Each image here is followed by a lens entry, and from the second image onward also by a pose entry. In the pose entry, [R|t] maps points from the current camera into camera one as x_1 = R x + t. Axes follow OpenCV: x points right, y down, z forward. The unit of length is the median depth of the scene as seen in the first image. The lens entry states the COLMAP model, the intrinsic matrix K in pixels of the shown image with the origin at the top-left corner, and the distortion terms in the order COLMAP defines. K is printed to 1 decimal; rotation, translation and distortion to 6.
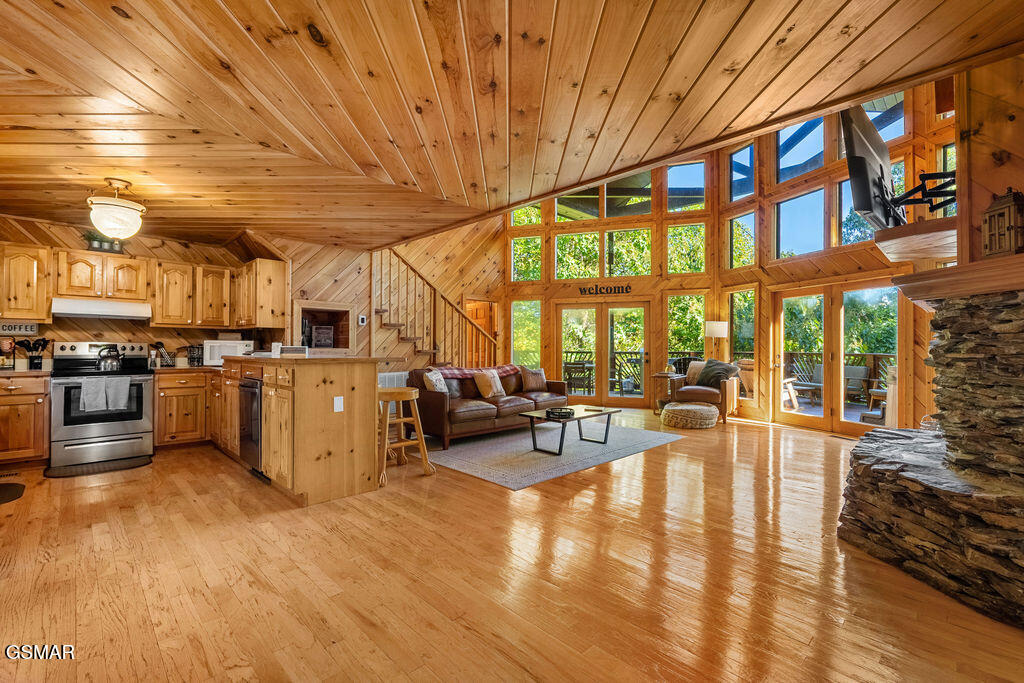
lens RADIAL K [[454.1, 0, 512.2], [0, 454.1, 343.5], [0, 0, 1]] dist [-0.004874, 0.000361]
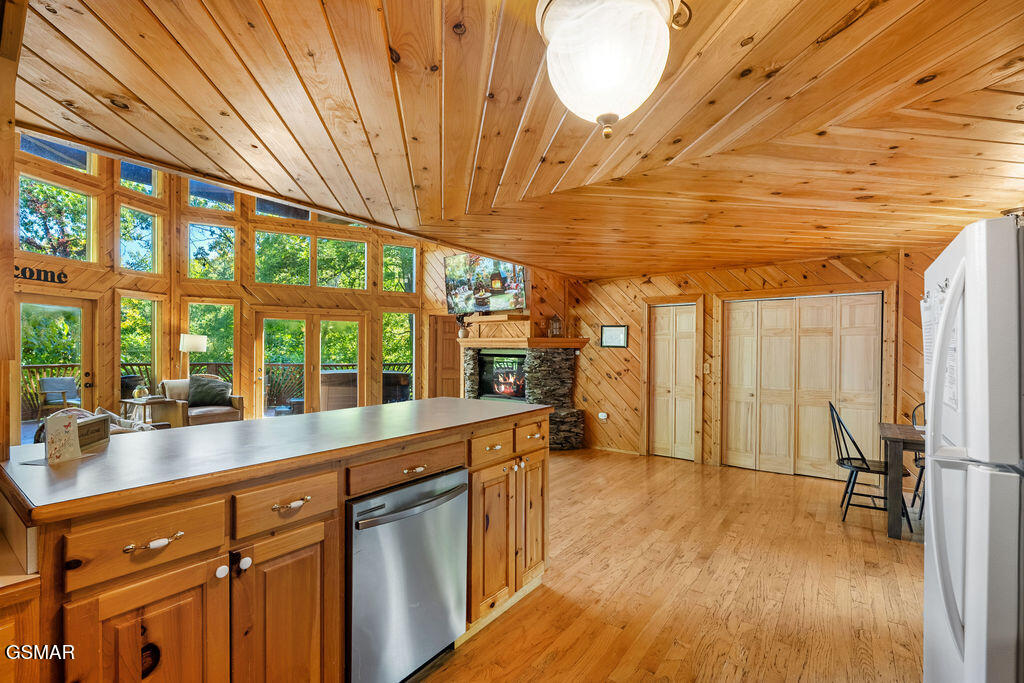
lens RADIAL K [[454.1, 0, 513.0], [0, 454.1, 348.2], [0, 0, 1]] dist [-0.004874, 0.000361]
pose [[-0.161402, -0.000321, 0.986889, -0.536305], [-0.013582, 0.999906, -0.001896, -0.027805], [-0.986795, -0.013710, -0.161391, 0.502546]]
